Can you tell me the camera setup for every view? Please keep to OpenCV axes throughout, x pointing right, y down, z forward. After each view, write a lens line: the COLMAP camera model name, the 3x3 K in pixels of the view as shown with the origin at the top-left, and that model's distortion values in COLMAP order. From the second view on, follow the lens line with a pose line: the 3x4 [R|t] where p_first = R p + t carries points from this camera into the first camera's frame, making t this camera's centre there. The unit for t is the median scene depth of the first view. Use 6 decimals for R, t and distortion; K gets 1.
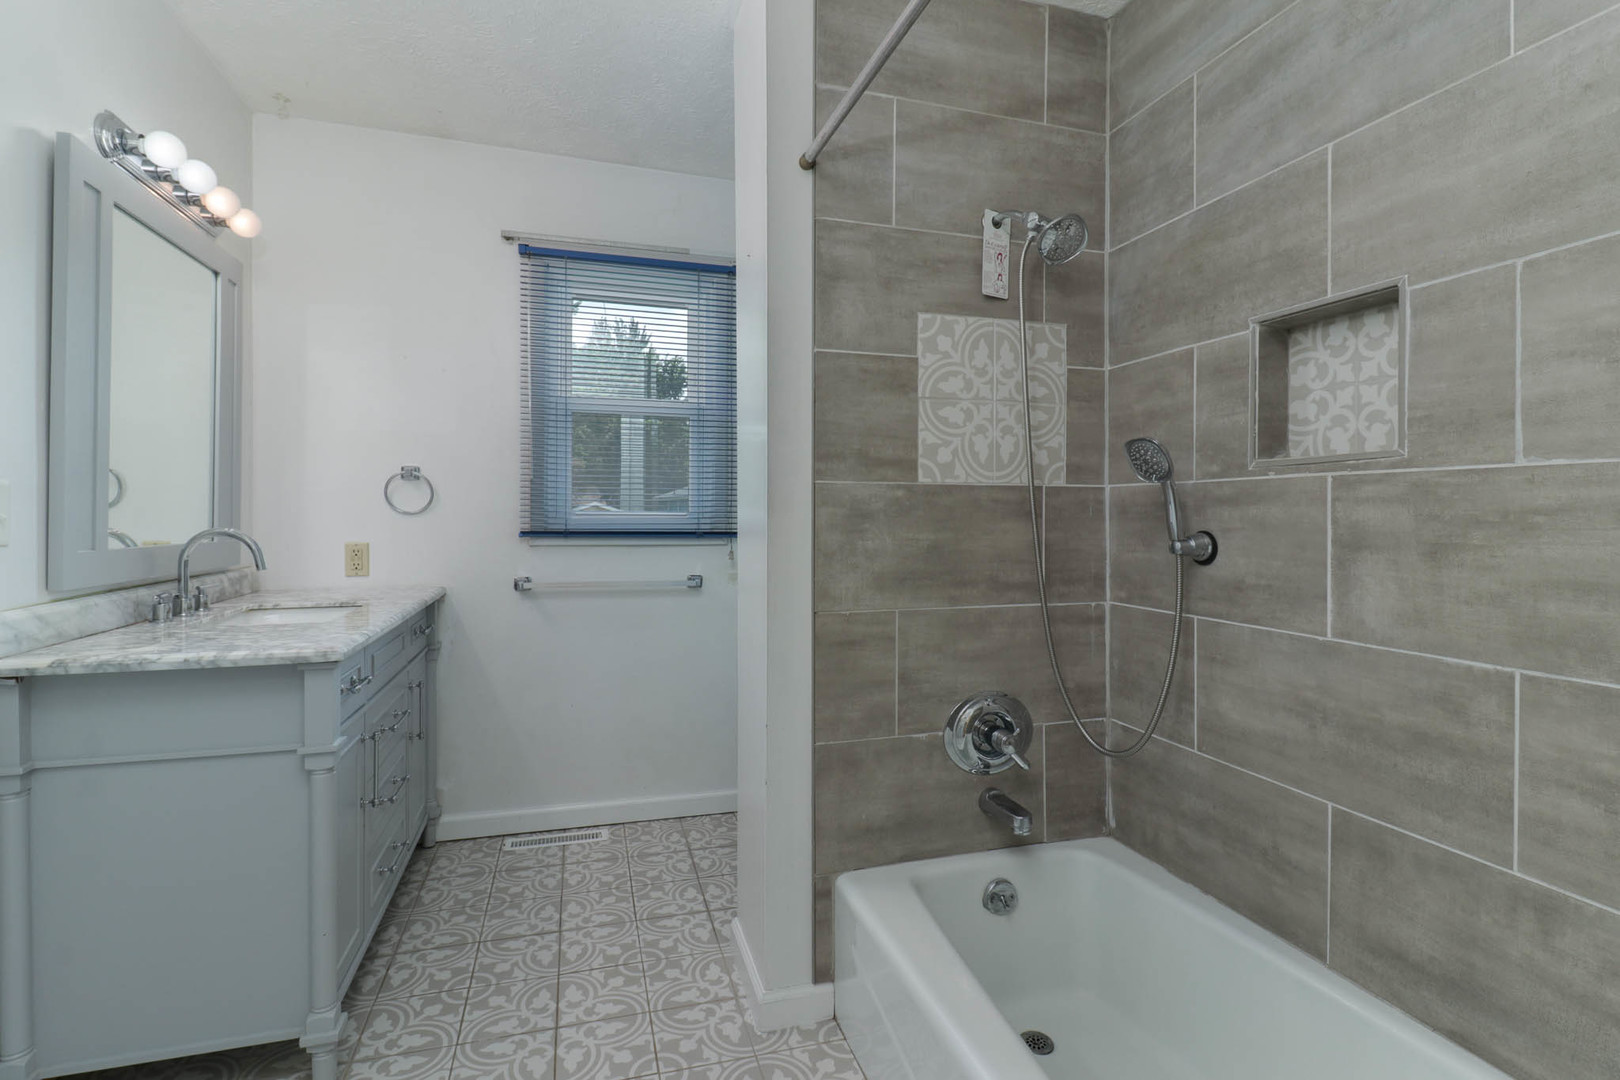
lens RADIAL K [[767.7, 0, 827.3], [0, 767.7, 517.3], [0, 0, 1]] dist [0.012342, -0.002946]
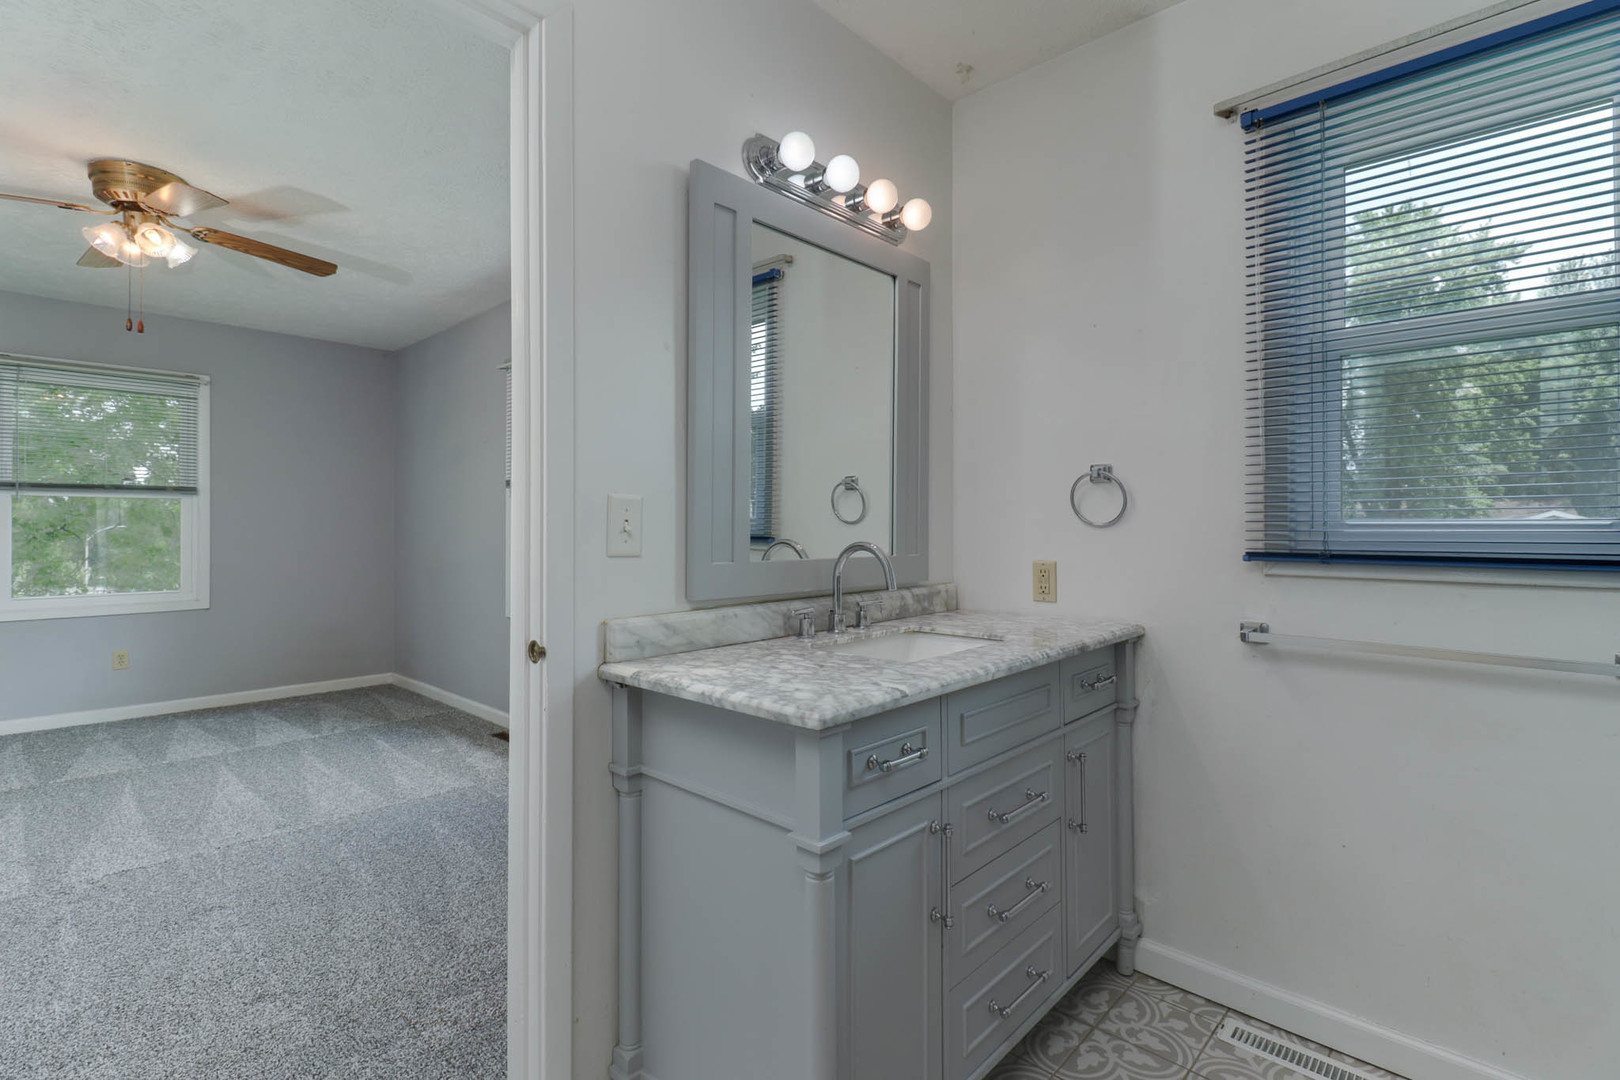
lens RADIAL K [[767.7, 0, 805.5], [0, 767.7, 522.7], [0, 0, 1]] dist [0.012342, -0.002946]
pose [[0.483055, -0.010304, -0.875529, -0.008216], [-0.001164, 0.999922, -0.012409, 0.001909], [0.875589, 0.007013, 0.483006, 0.412133]]
